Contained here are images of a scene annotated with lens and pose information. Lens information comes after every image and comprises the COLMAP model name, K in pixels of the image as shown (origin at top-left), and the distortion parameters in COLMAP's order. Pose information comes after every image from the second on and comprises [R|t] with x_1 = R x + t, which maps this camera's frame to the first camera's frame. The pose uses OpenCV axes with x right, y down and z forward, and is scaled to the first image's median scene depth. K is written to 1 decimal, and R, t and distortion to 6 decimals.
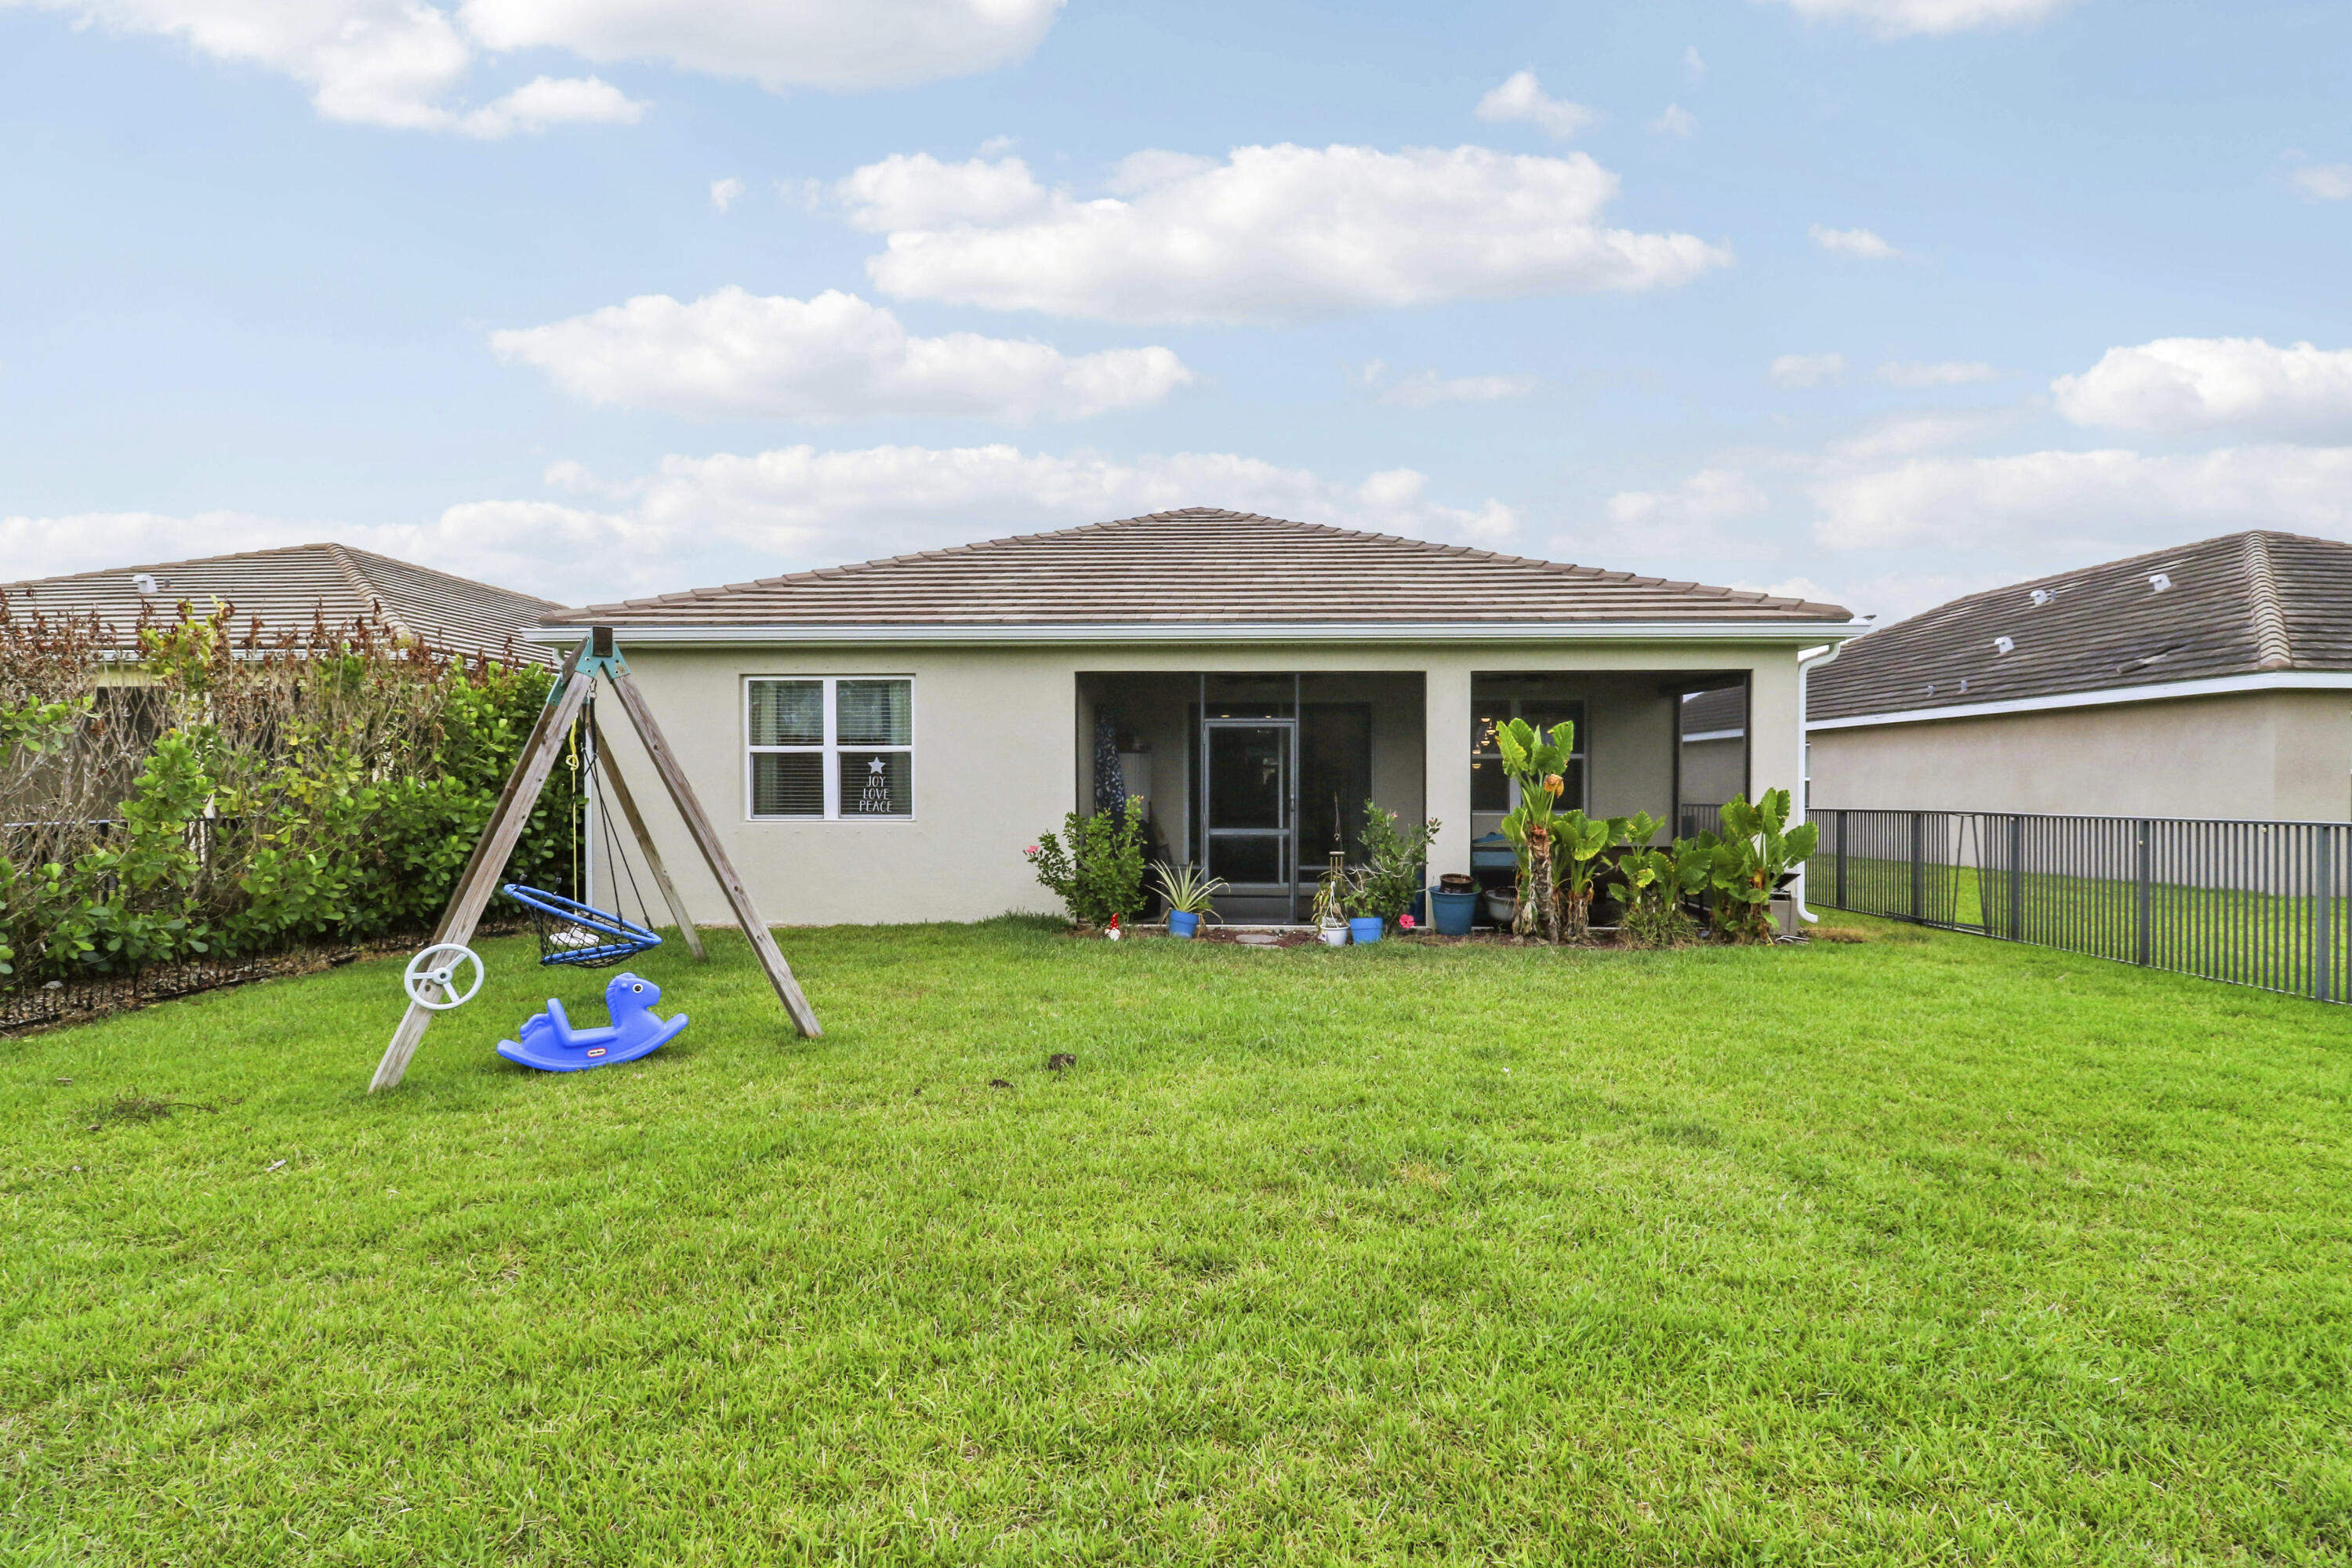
lens RADIAL K [[1117.3, 0, 1217.4], [0, 1117.3, 778.0], [0, 0, 1]] dist [0.009540, -0.017298]
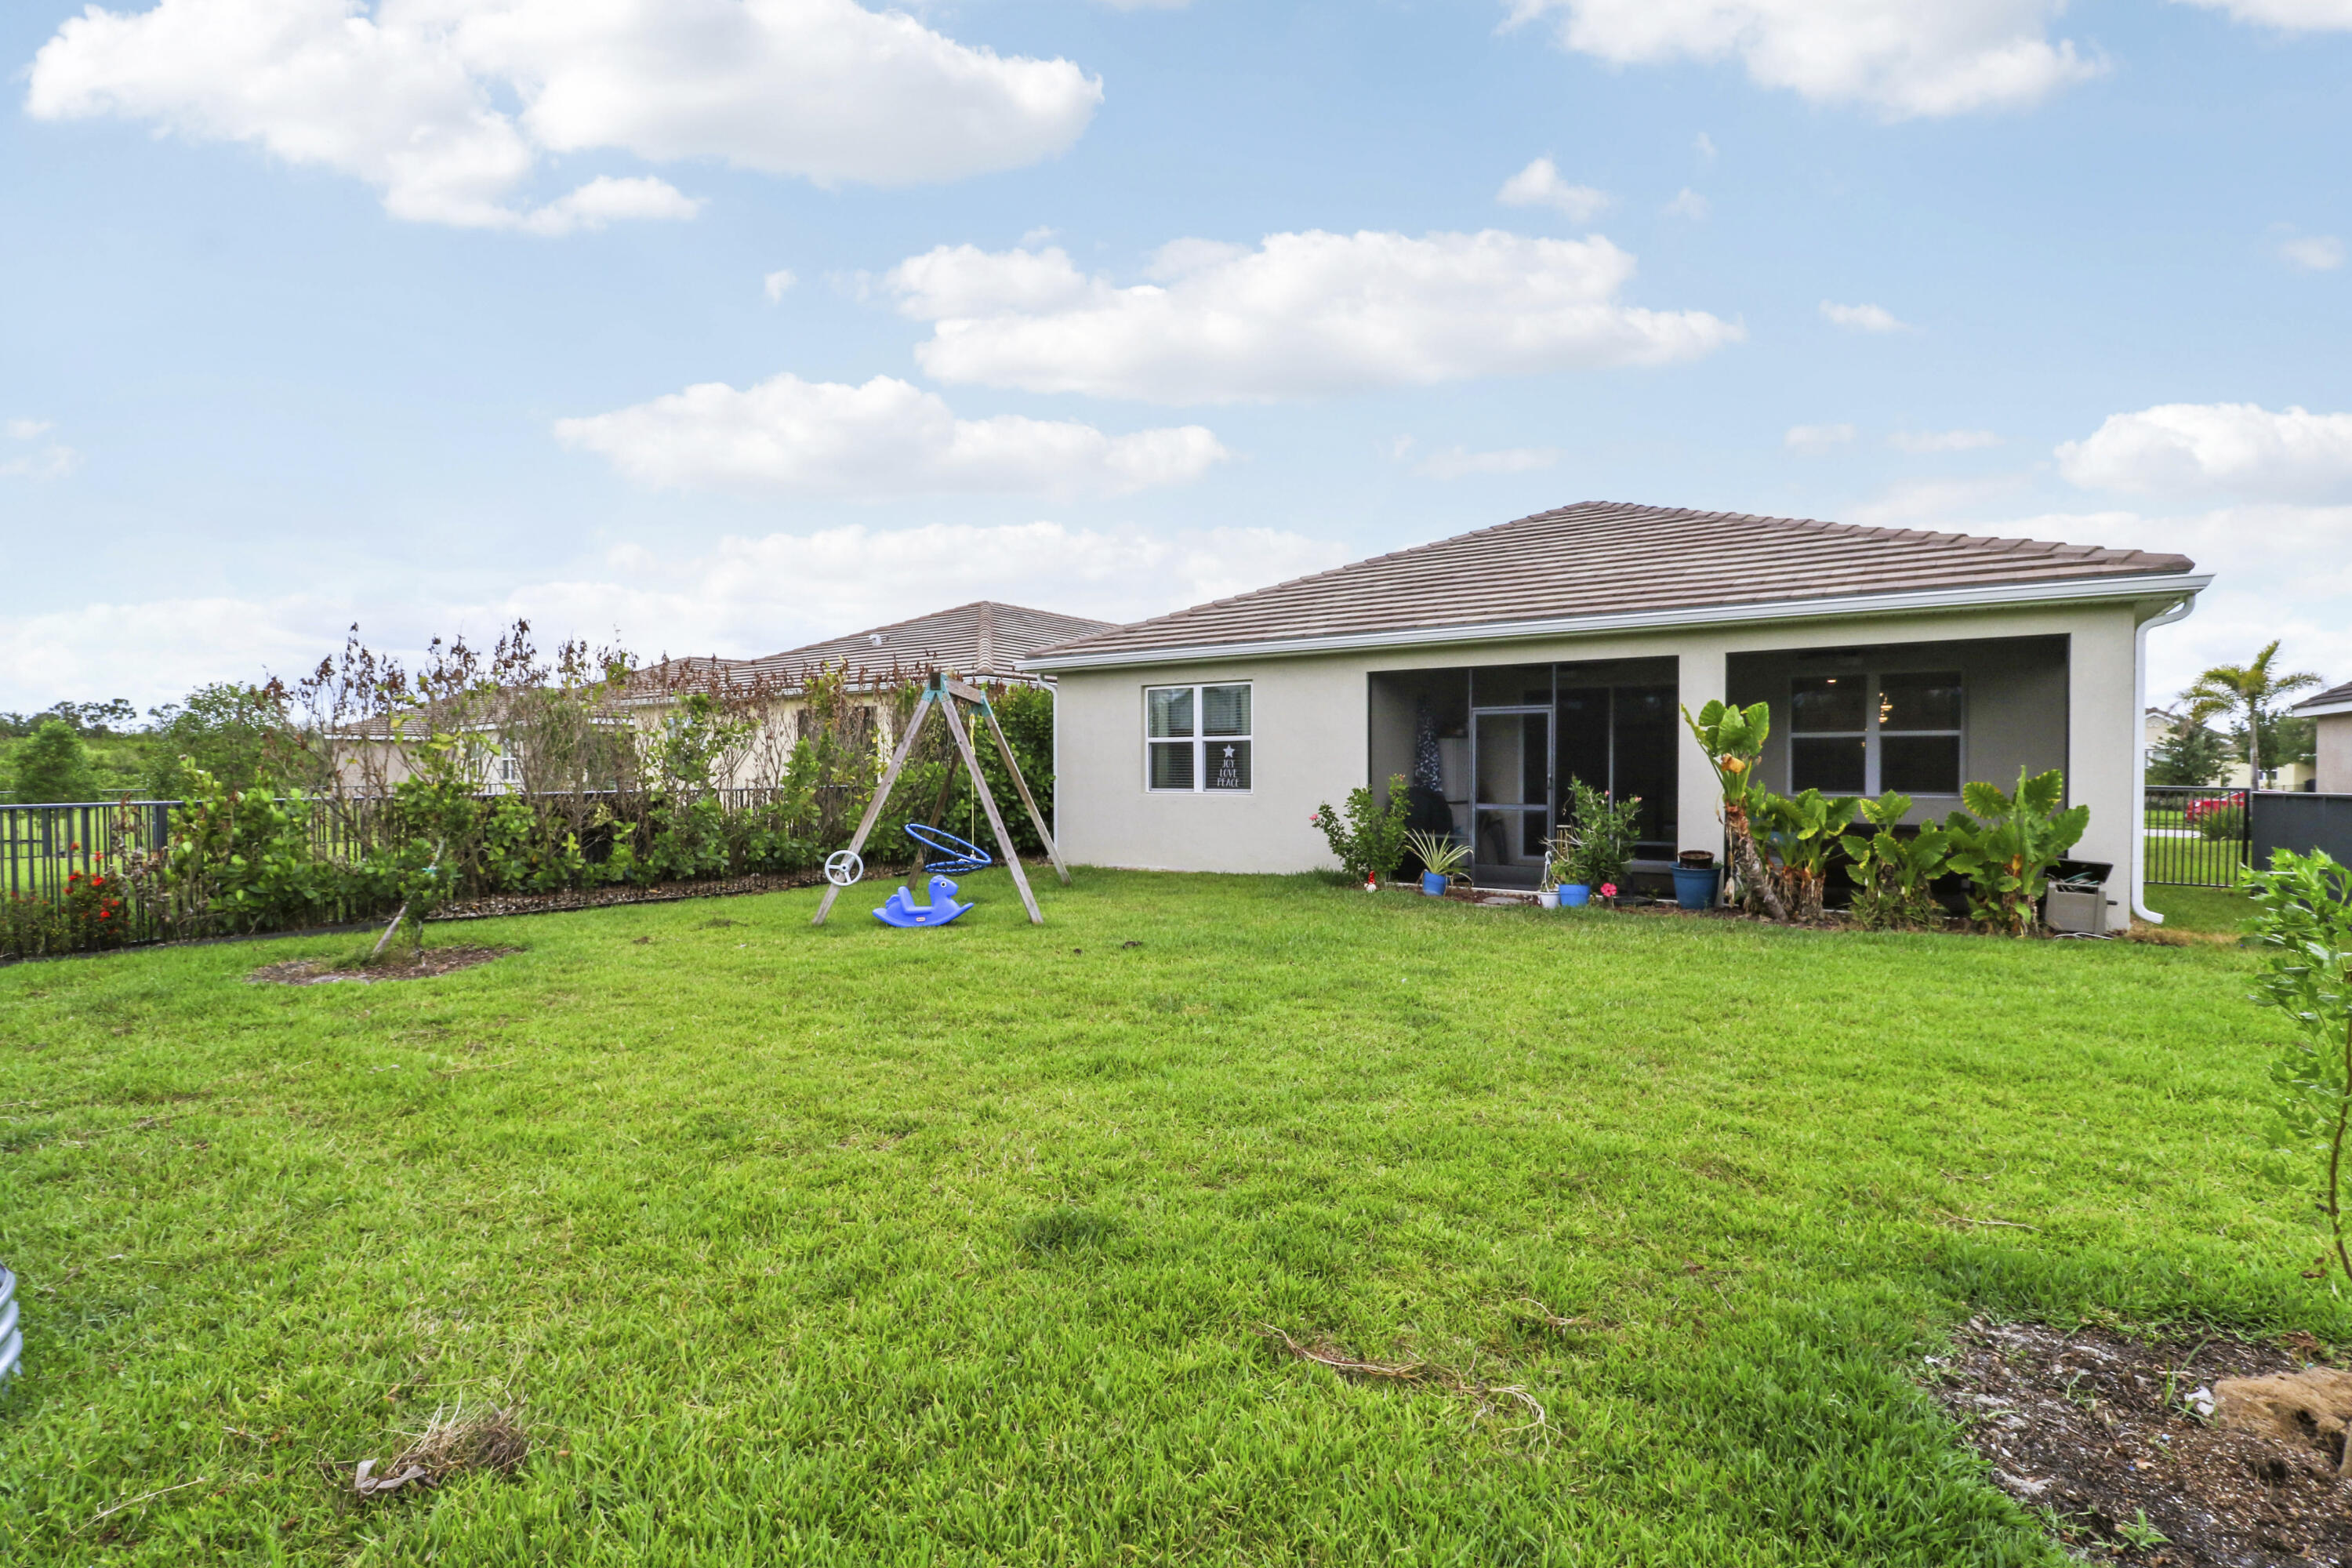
lens RADIAL K [[1098.4, 0, 1196.1], [0, 1098.4, 749.9], [0, 0, 1]] dist [0.004434, -0.014503]
pose [[0.847215, -0.010700, -0.531143, 0.347337], [0.004906, 0.999912, -0.012318, 0.002791], [0.531228, 0.007830, 0.847193, -0.105706]]
